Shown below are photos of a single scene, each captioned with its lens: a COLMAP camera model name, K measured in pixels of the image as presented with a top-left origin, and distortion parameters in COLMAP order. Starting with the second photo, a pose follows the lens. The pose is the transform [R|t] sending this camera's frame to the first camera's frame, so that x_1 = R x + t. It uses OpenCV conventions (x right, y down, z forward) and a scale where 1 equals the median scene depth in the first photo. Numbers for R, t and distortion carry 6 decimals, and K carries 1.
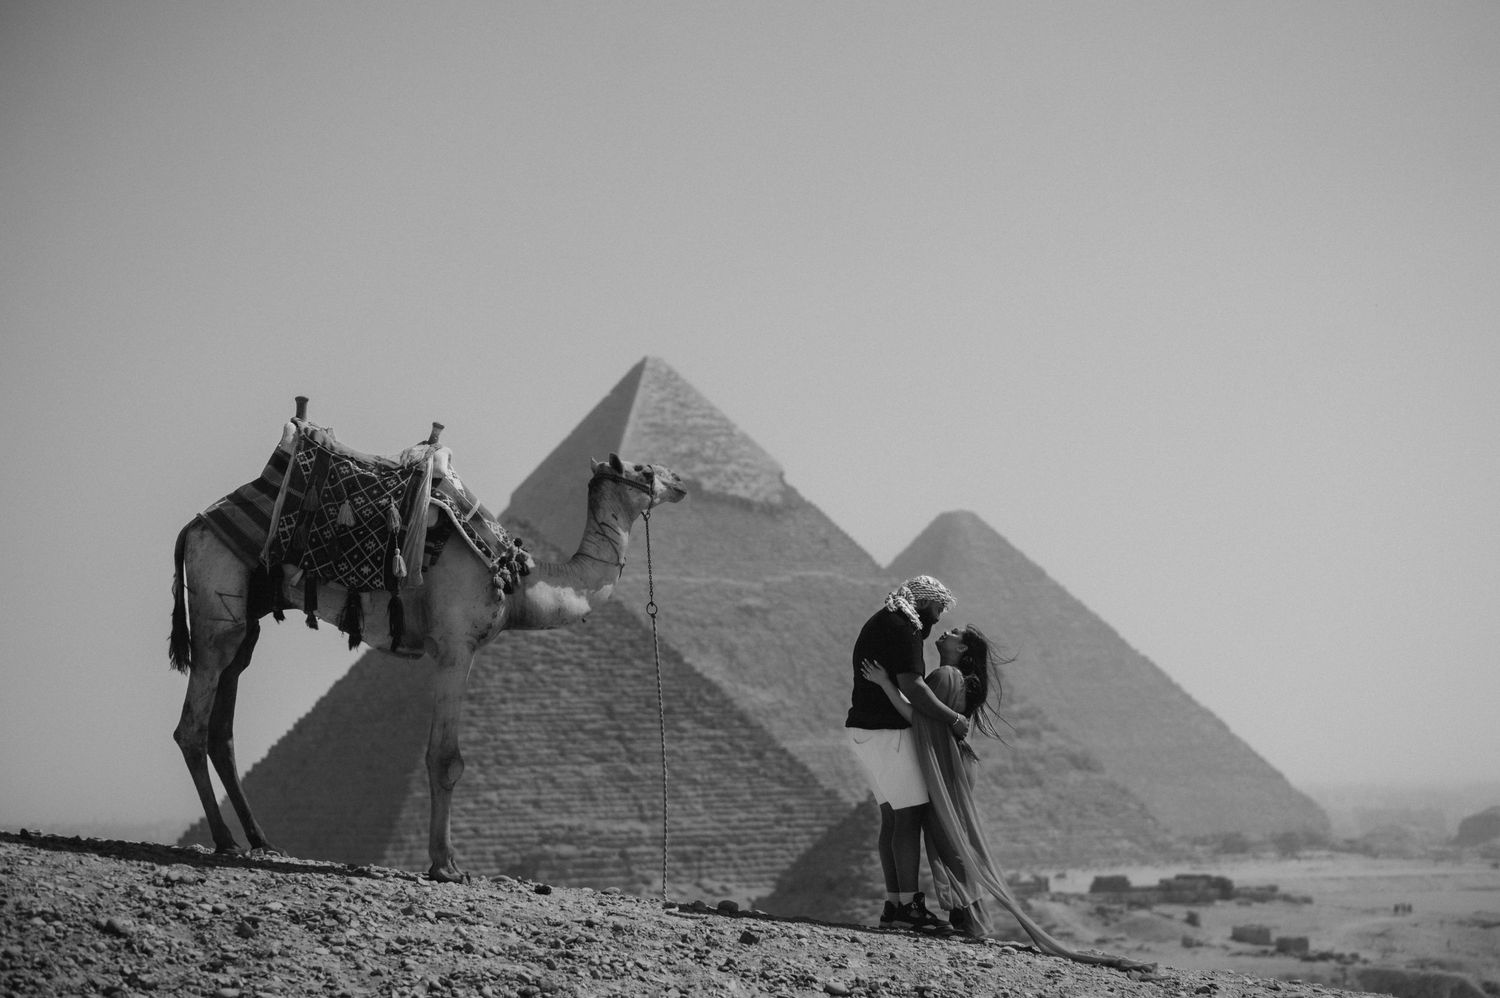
lens RADIAL K [[4108.3, 0, 804.0], [0, 4108.3, 471.2], [0, 0, 1]] dist [0.005301, 0.000000]
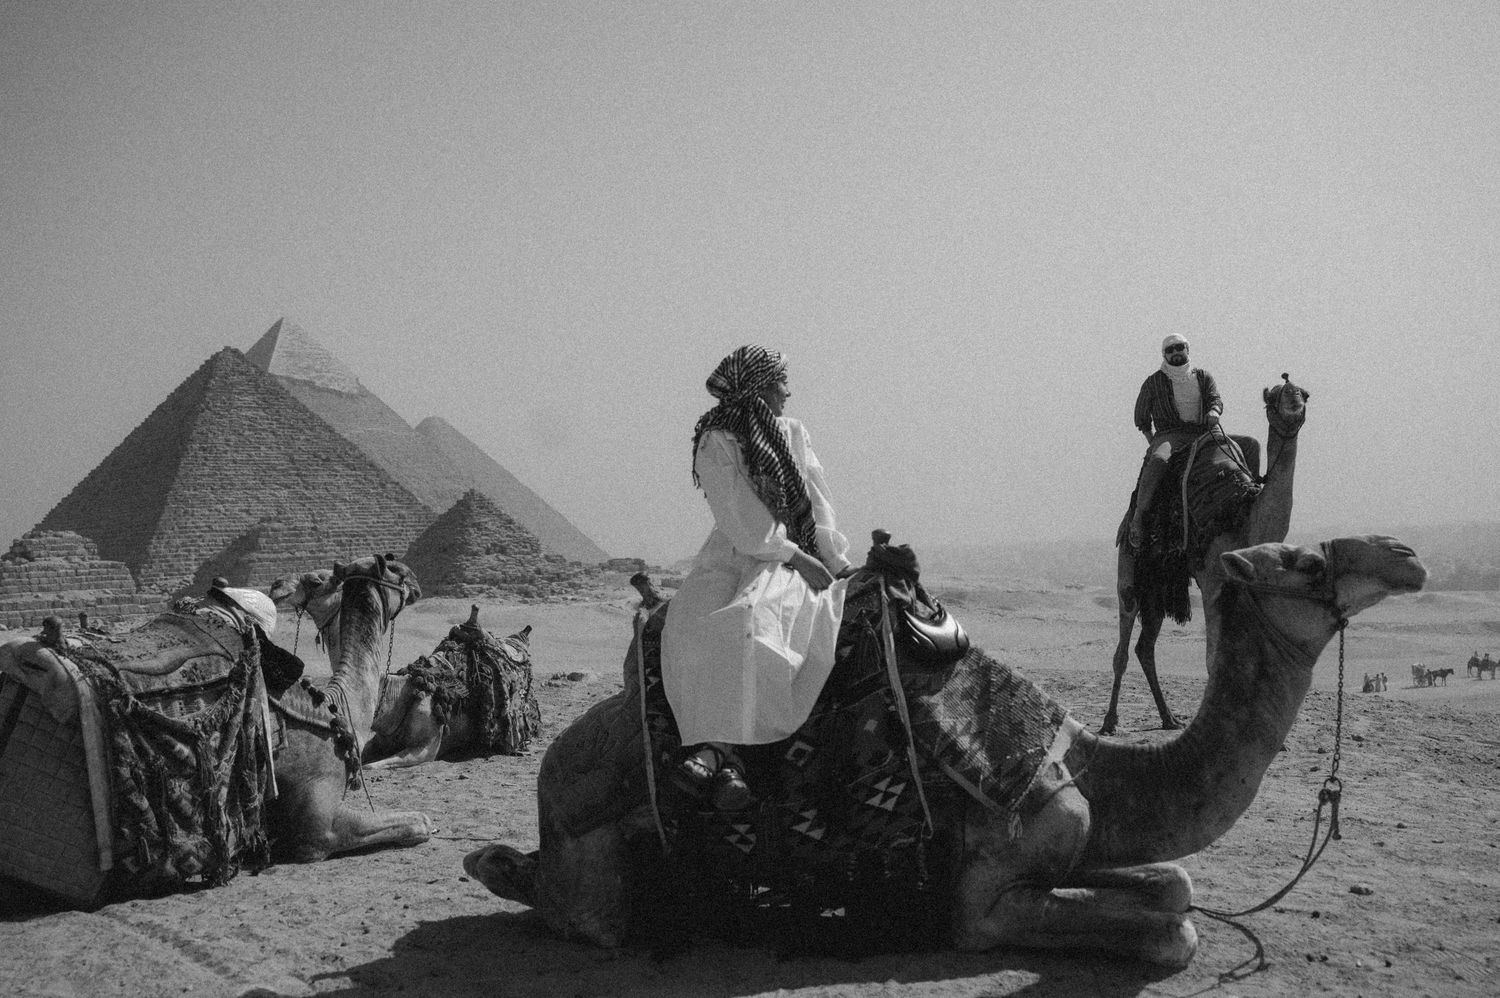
lens RADIAL K [[1702.4, 0, 794.1], [0, 1702.4, 521.5], [0, 0, 1]] dist [-0.025644, 0.000000]
pose [[0.963709, -0.015138, 0.266524, -0.034400], [0.003450, 0.999014, 0.044266, 0.053241], [-0.266932, -0.041740, 0.962811, 0.279339]]
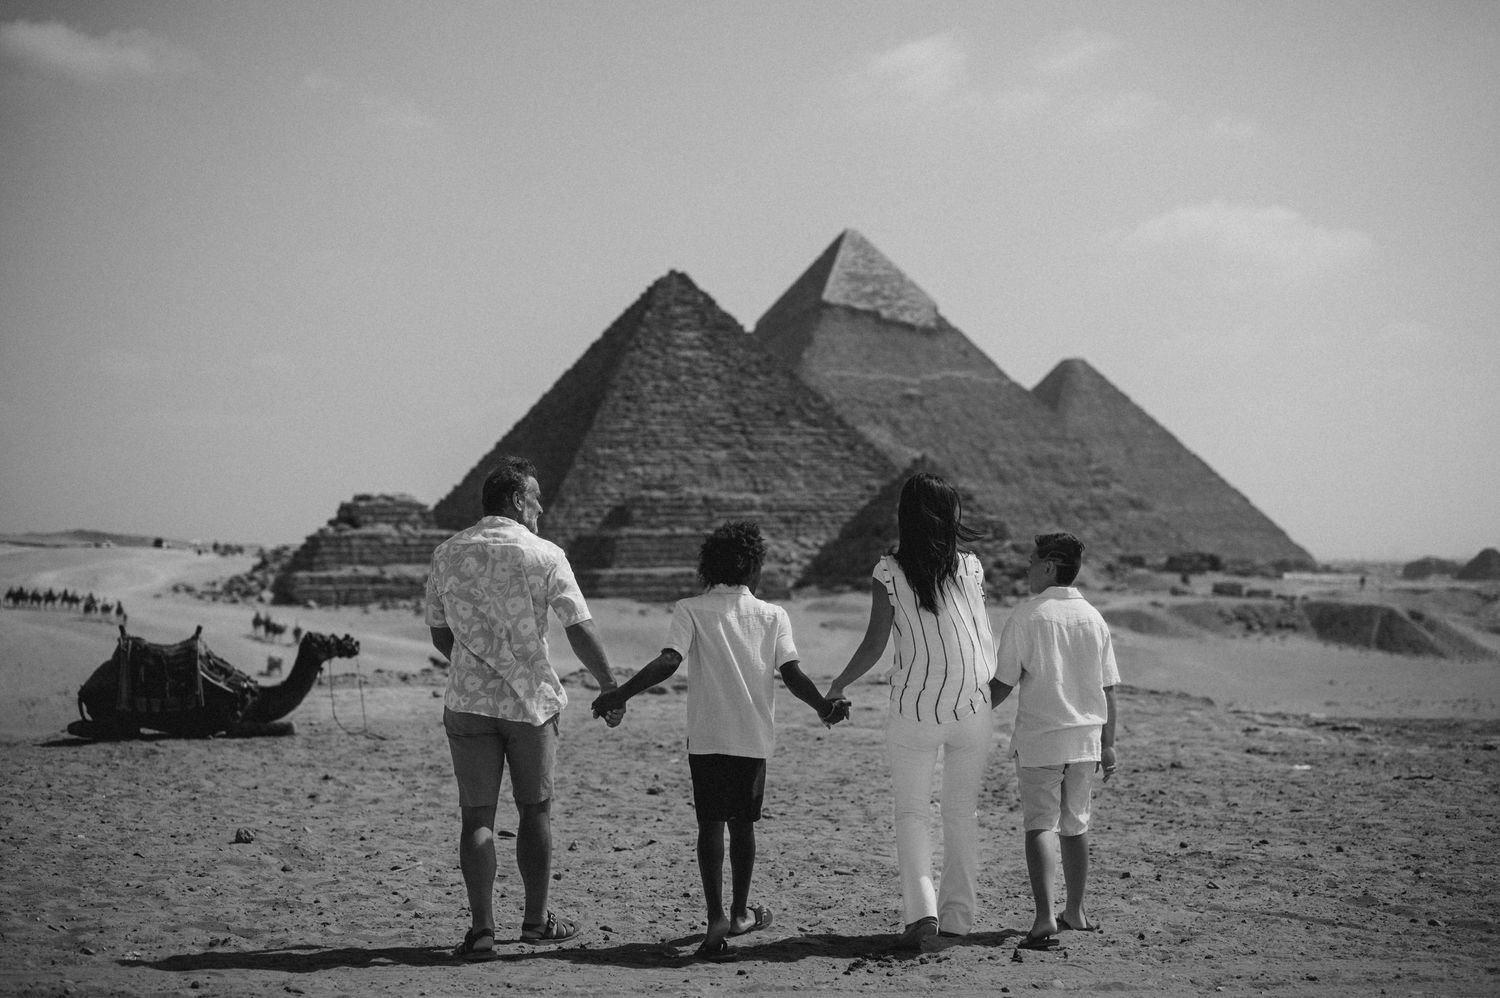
lens RADIAL K [[2320.0, 0, 752.3], [0, 2320.0, 513.1], [0, 0, 1]] dist [-0.016302, 0.000000]
pose [[0.992951, 0.014375, -0.117648, 0.045194], [-0.008407, 0.998660, 0.051065, 0.052181], [0.118225, -0.049716, 0.991742, 0.258131]]
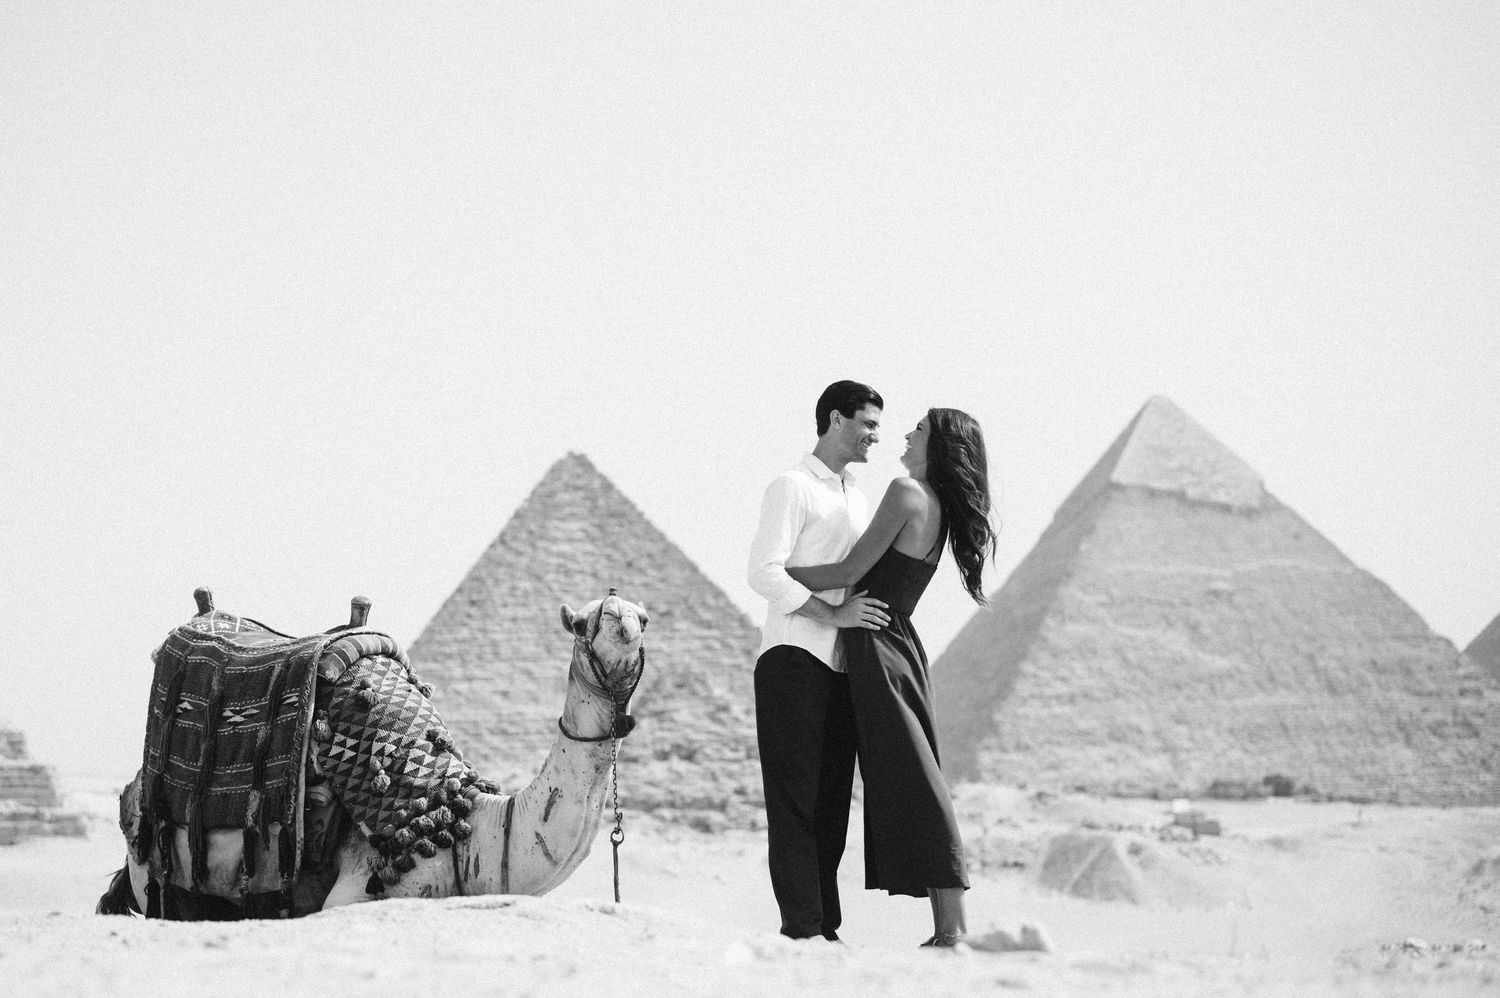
lens RADIAL K [[2646.8, 0, 694.7], [0, 2646.8, 491.2], [0, 0, 1]] dist [0.004577, 0.000000]
pose [[0.909099, -0.047644, -0.413848, 0.265926], [0.028963, 0.998263, -0.051301, 0.061783], [0.415573, 0.034652, 0.908899, 0.358131]]
